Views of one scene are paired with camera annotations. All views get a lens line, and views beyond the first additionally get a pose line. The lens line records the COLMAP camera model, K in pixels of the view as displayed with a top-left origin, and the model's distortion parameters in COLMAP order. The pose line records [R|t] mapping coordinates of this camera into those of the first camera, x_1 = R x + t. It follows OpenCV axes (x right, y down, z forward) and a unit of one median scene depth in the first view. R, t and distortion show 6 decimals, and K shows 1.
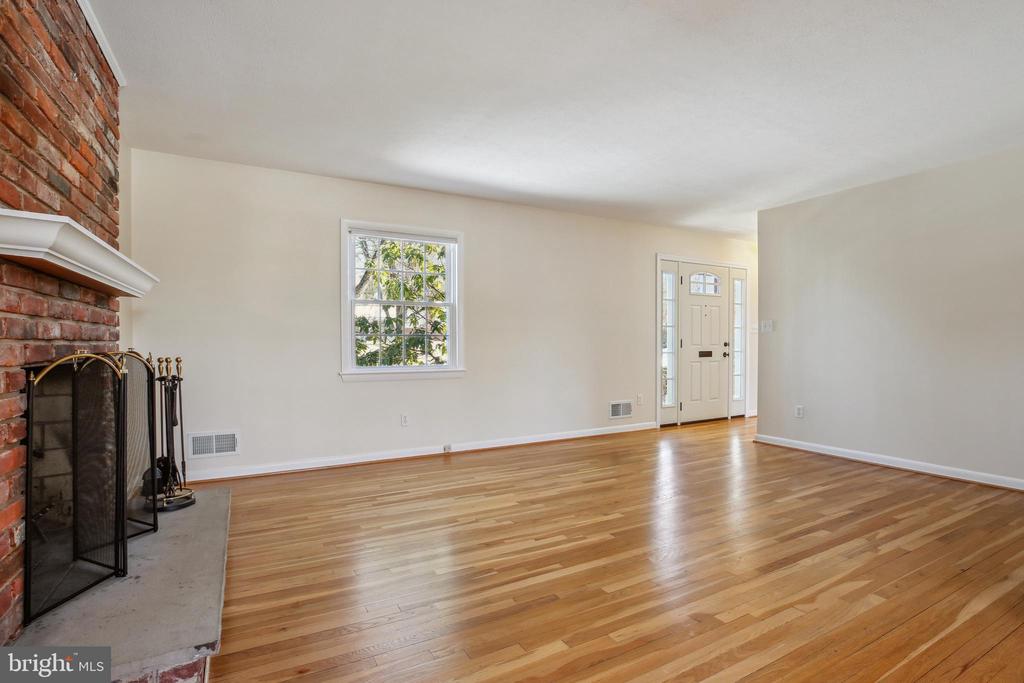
lens RADIAL K [[498.1, 0, 520.9], [0, 498.1, 346.9], [0, 0, 1]] dist [-0.026133, 0.000535]
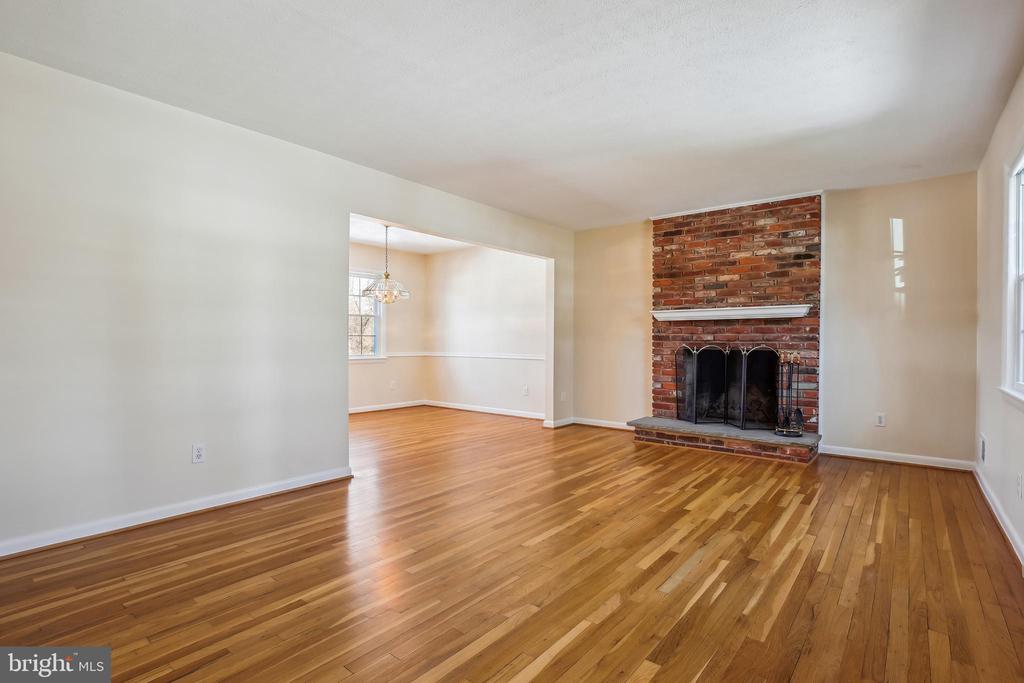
lens RADIAL K [[498.1, 0, 520.9], [0, 498.1, 346.9], [0, 0, 1]] dist [-0.026133, 0.000535]
pose [[-0.925313, 0.002261, -0.379197, 0.660896], [-0.006162, 0.999761, 0.020998, -0.018157], [0.379153, 0.021766, -0.925078, 1.782953]]
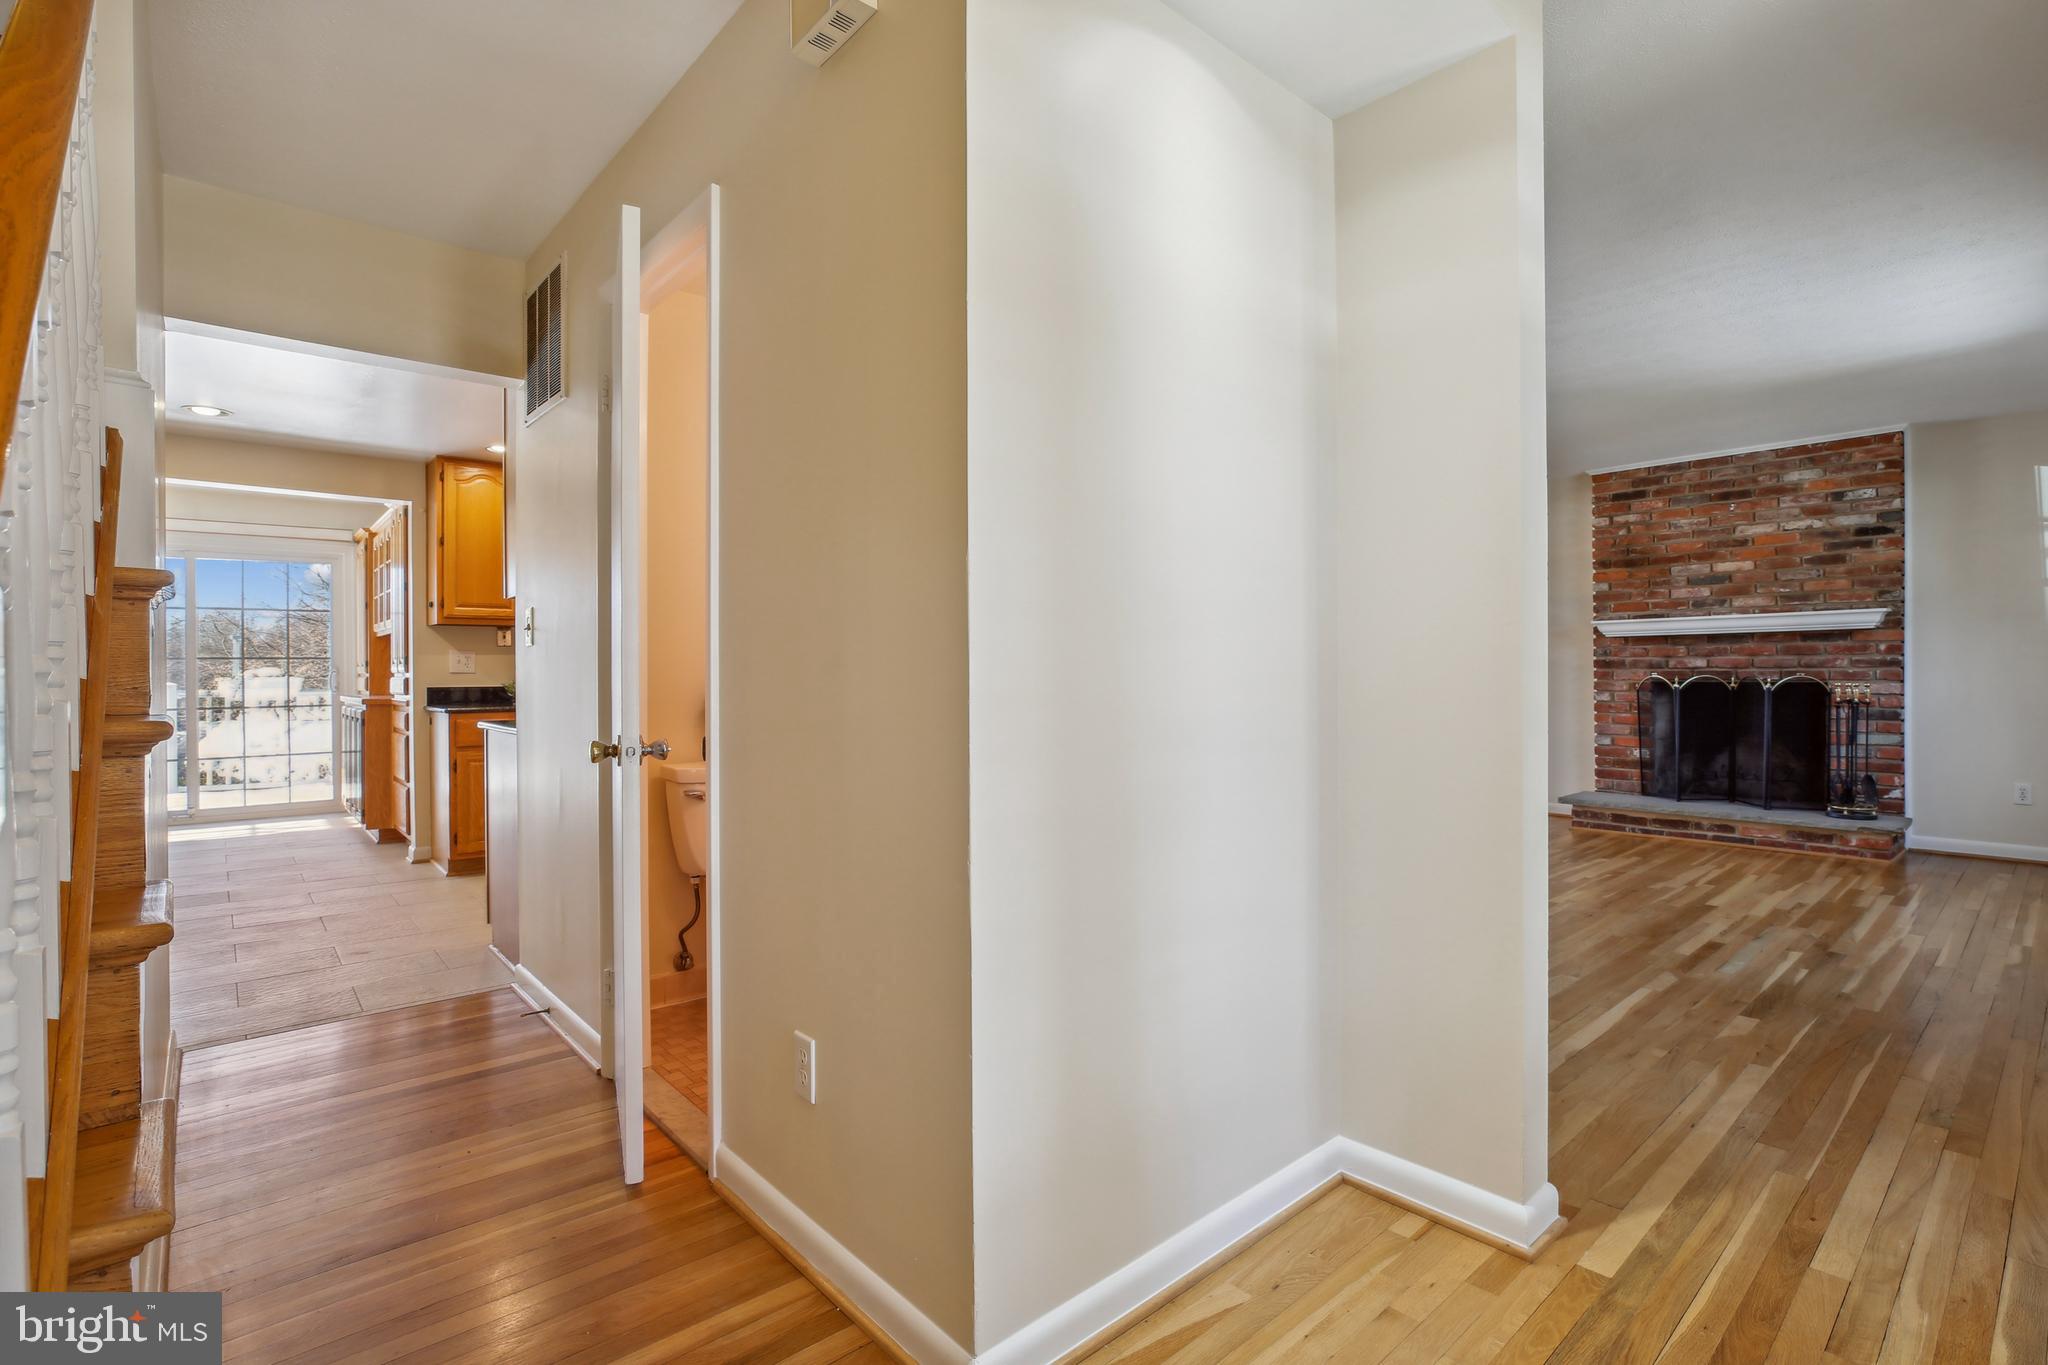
lens RADIAL K [[958.1, 0, 1017.3], [0, 958.1, 674.6], [0, 0, 1]] dist [-0.043393, 0.013848]
pose [[-0.980090, 0.007750, -0.198401, 1.203841], [0.005406, 0.999909, 0.012353, -0.025295], [0.198479, 0.011035, -0.980043, 2.105515]]
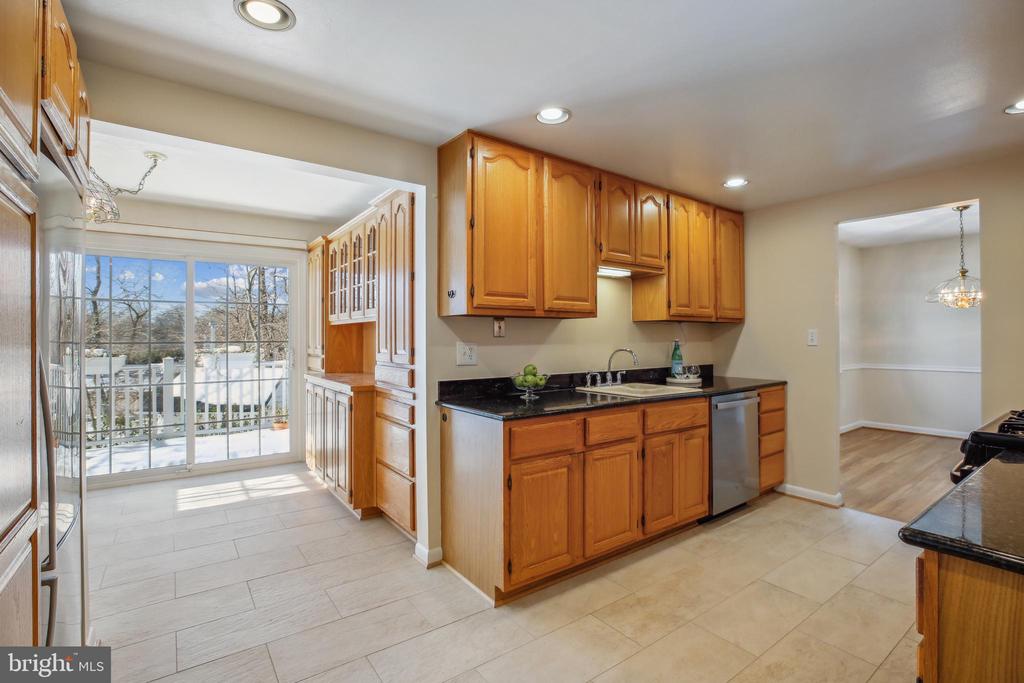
lens RADIAL K [[479.0, 0, 508.7], [0, 479.0, 337.5], [0, 0, 1]] dist [-0.043393, 0.013848]
pose [[-0.994248, 0.007978, -0.106803, 1.861843], [0.007041, 0.999933, 0.009147, -0.067738], [0.106869, 0.008342, -0.994238, 1.080600]]
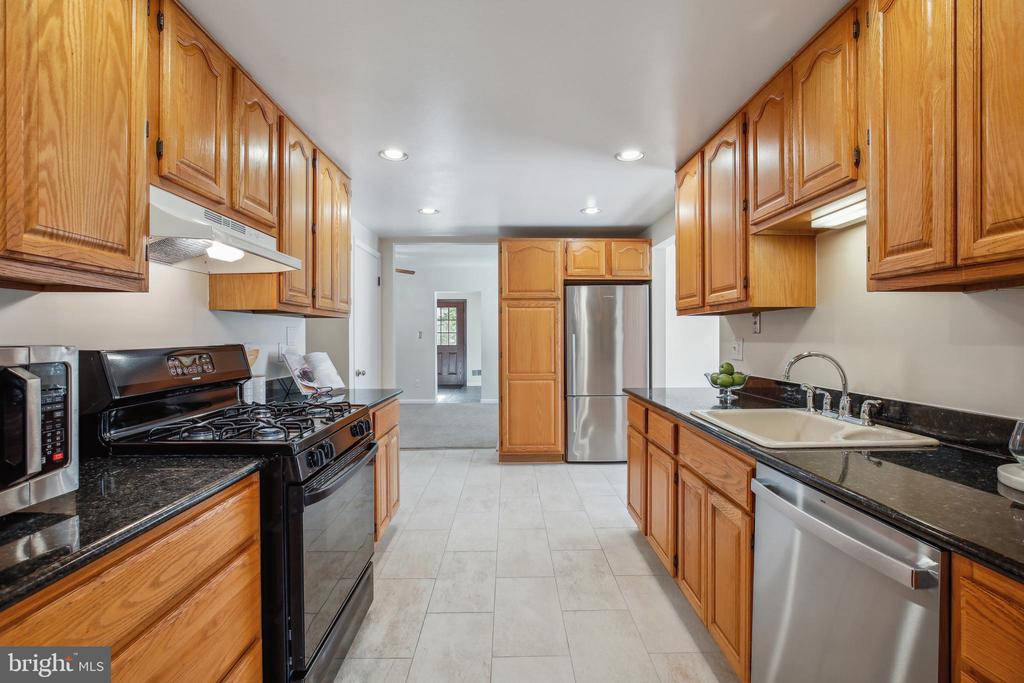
lens RADIAL K [[479.0, 0, 508.7], [0, 479.0, 337.5], [0, 0, 1]] dist [-0.043393, 0.013848]
pose [[0.482211, -0.002235, 0.876052, 0.861786], [0.006080, 0.999981, -0.000796, -0.053444], [-0.876034, 0.005711, 0.482216, 0.178347]]
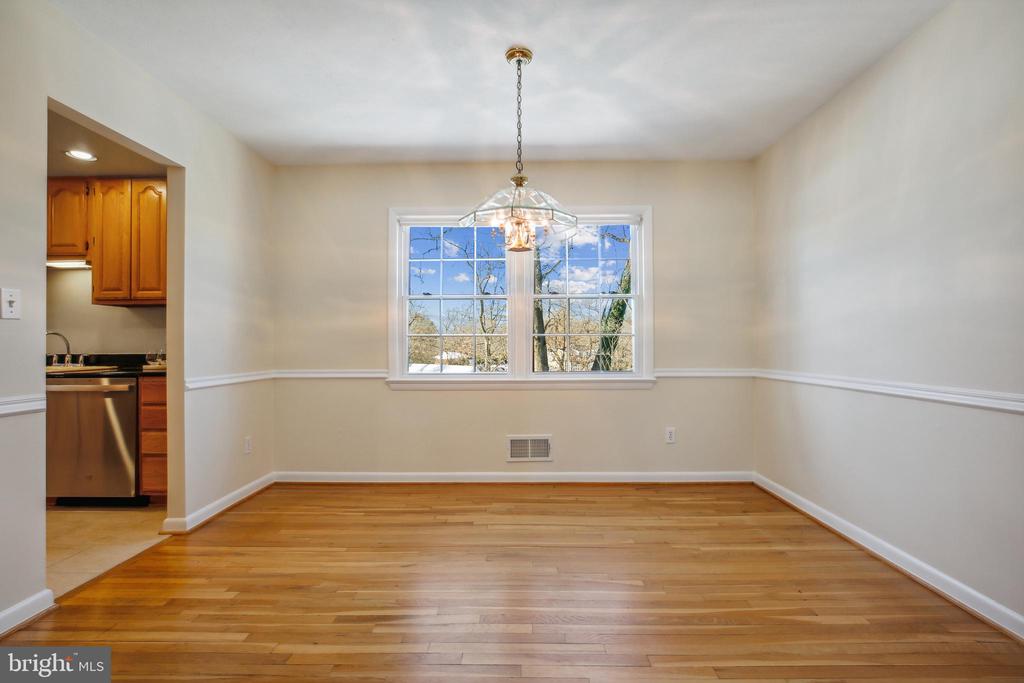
lens RADIAL K [[475.2, 0, 525.2], [0, 475.2, 345.6], [0, 0, 1]] dist [-0.023137, -0.000047]
pose [[-0.871932, 0.003073, 0.489617, 0.073396], [0.008060, 0.999935, 0.008078, -0.004189], [-0.489560, 0.010990, -0.871900, 0.521841]]
